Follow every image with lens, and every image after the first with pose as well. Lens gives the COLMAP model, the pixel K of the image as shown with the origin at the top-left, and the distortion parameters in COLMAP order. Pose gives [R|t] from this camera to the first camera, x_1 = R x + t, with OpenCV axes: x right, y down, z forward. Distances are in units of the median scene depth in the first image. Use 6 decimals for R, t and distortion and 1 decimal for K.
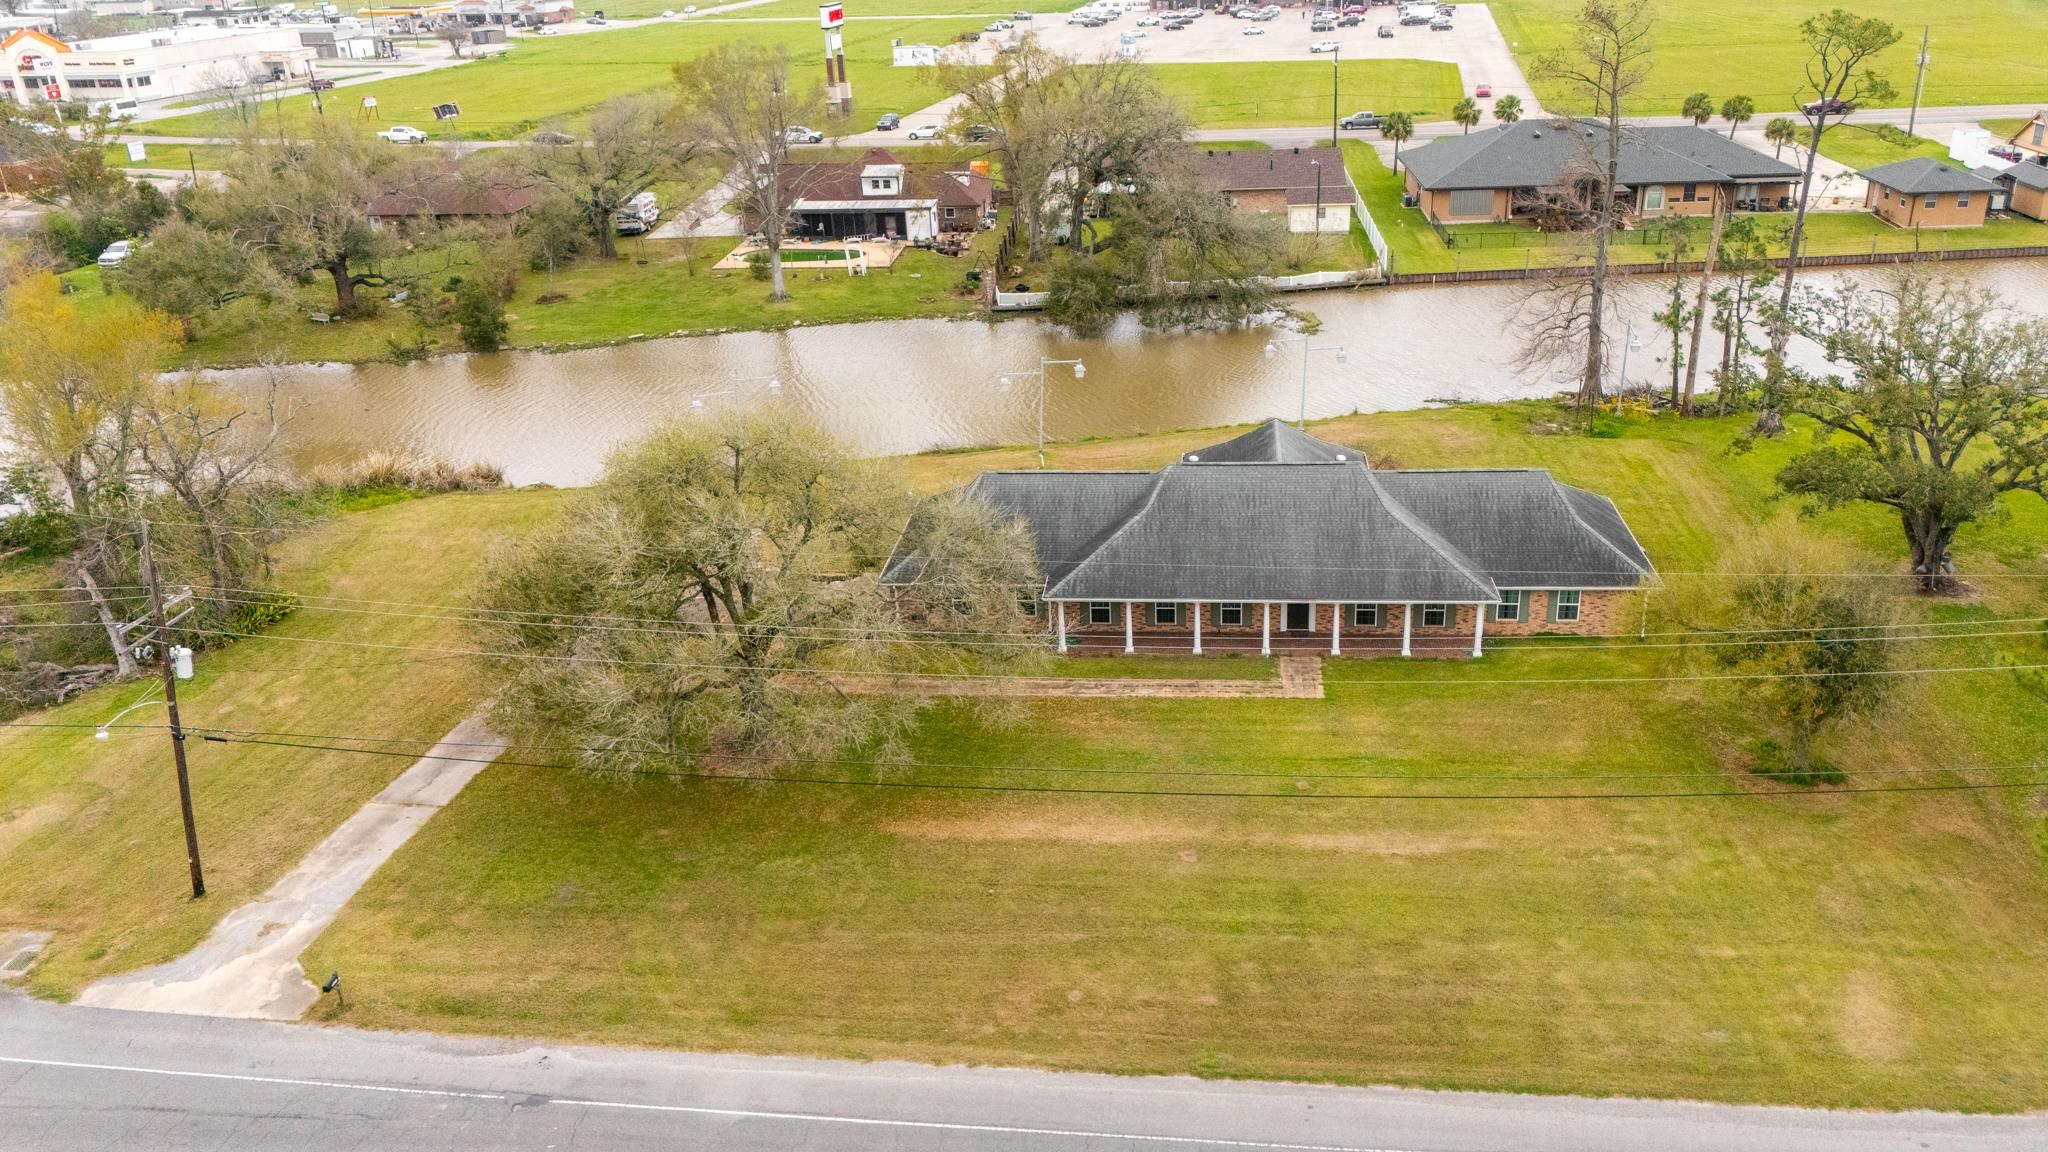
lens RADIAL K [[1654.6, 0, 1064.7], [0, 1654.6, 569.4], [0, 0, 1]] dist [0.063403, -0.046635]
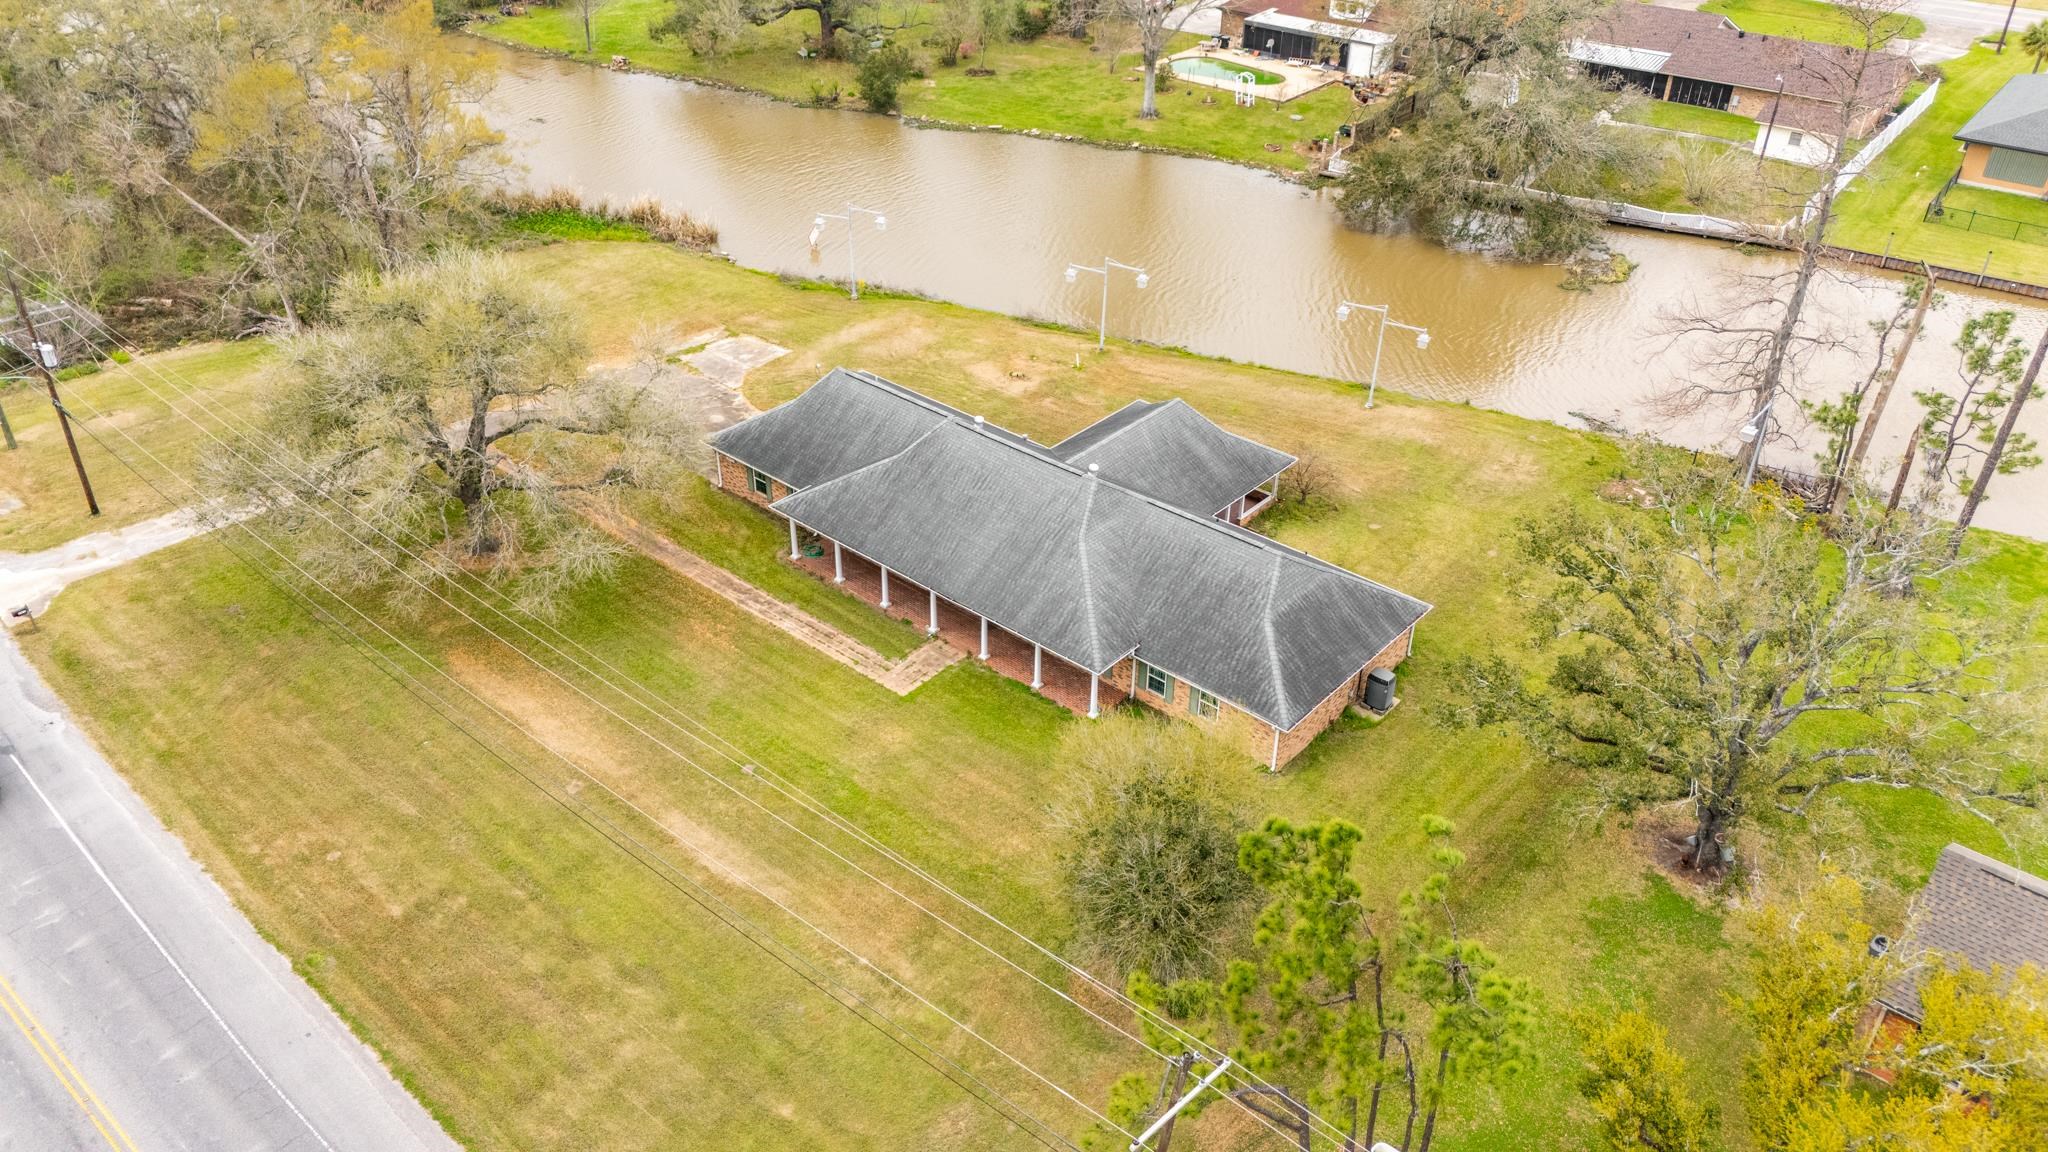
lens RADIAL K [[1527.7, 0, 1010.9], [0, 1527.7, 571.0], [0, 0, 1]] dist [0.054736, -0.030335]
pose [[0.805388, 0.354829, -0.474812, 0.643087], [-0.258597, 0.931118, 0.257190, -0.256550], [0.533365, -0.084353, 0.841669, 0.273439]]
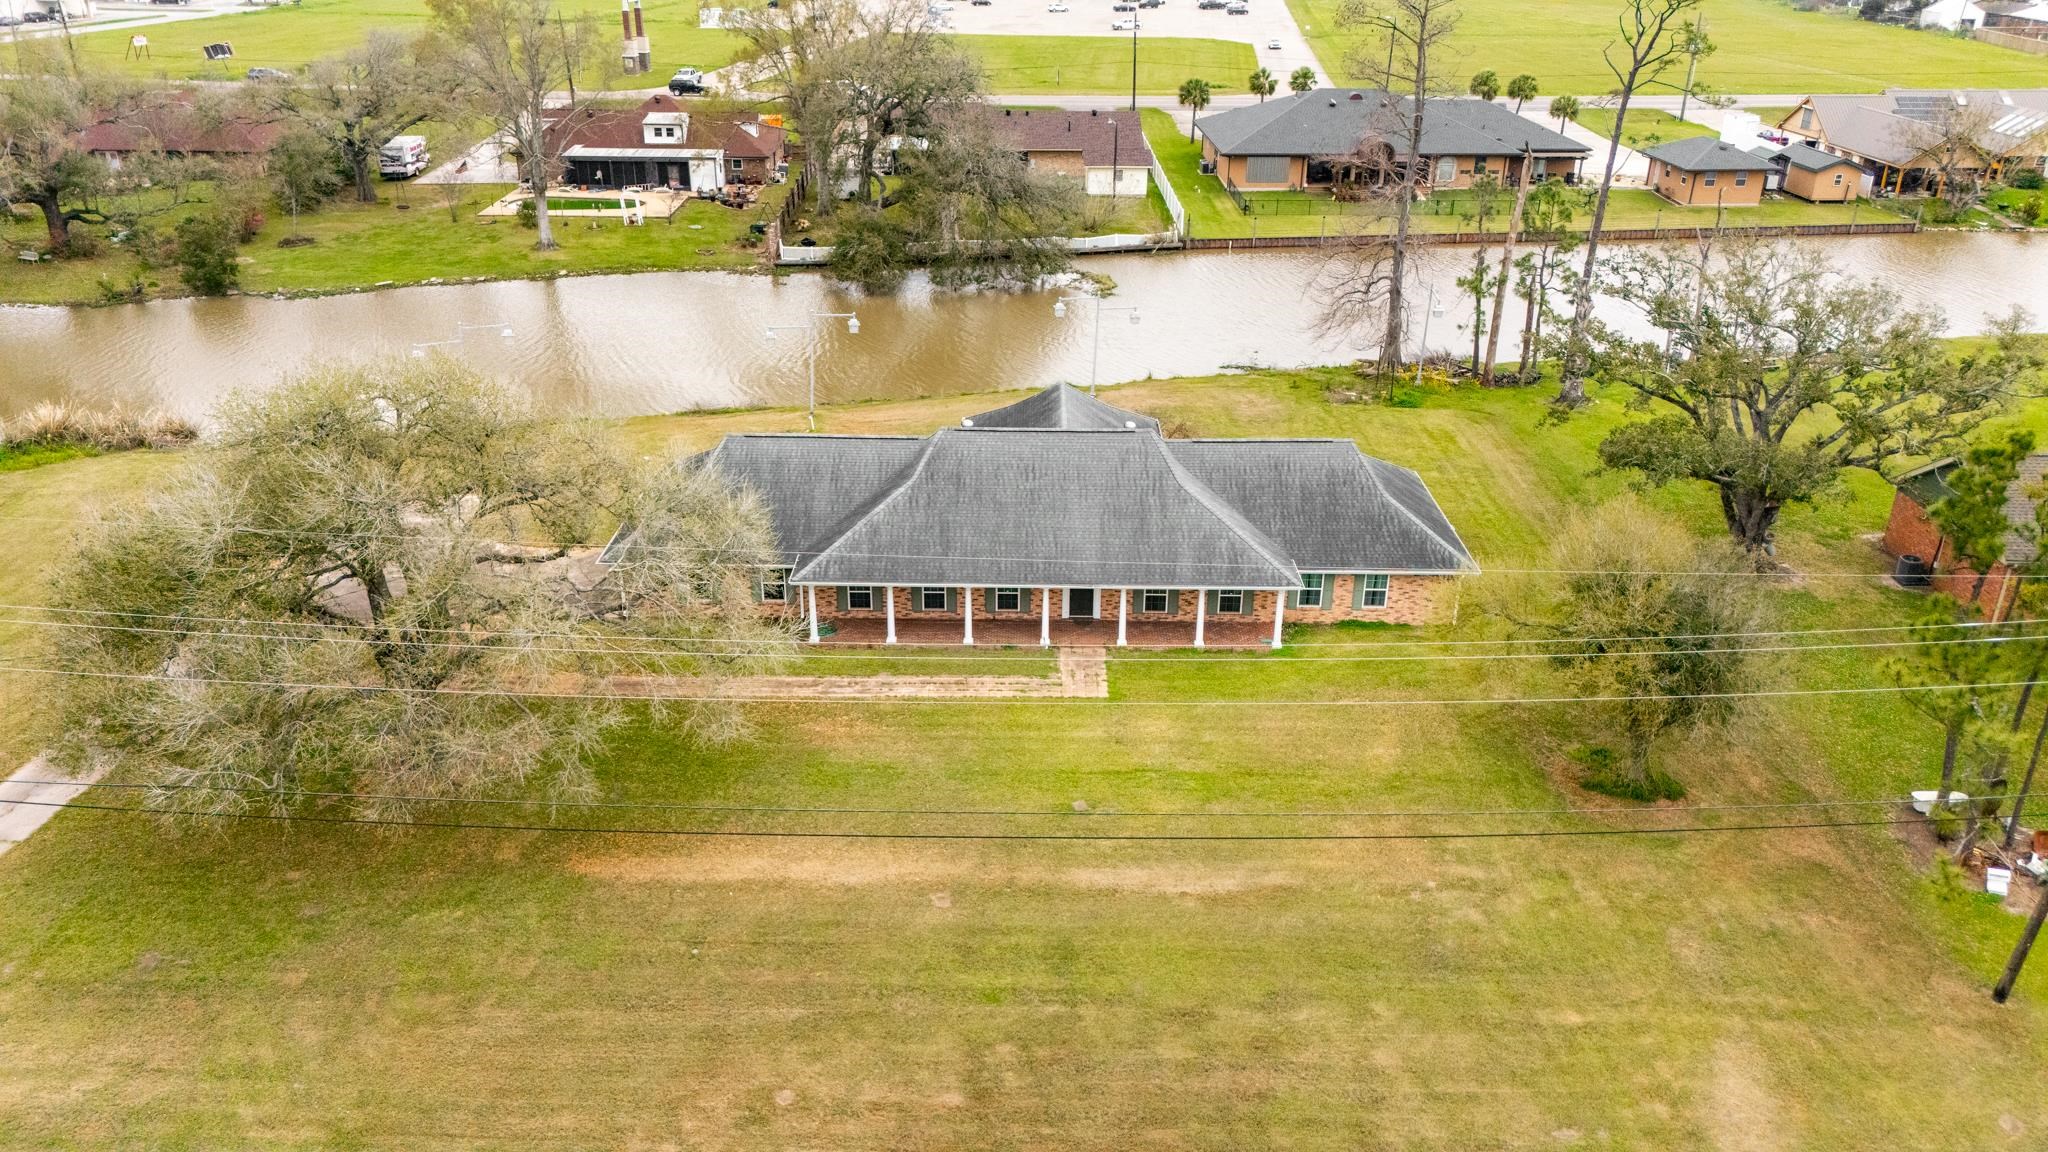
lens RADIAL K [[1527.7, 0, 1030.0], [0, 1527.7, 578.8], [0, 0, 1]] dist [0.054736, -0.030335]
pose [[0.995702, 0.003113, 0.092567, 0.041507], [-0.006173, 0.999443, 0.032795, -0.011987], [-0.092413, -0.033226, 0.995166, 0.205450]]
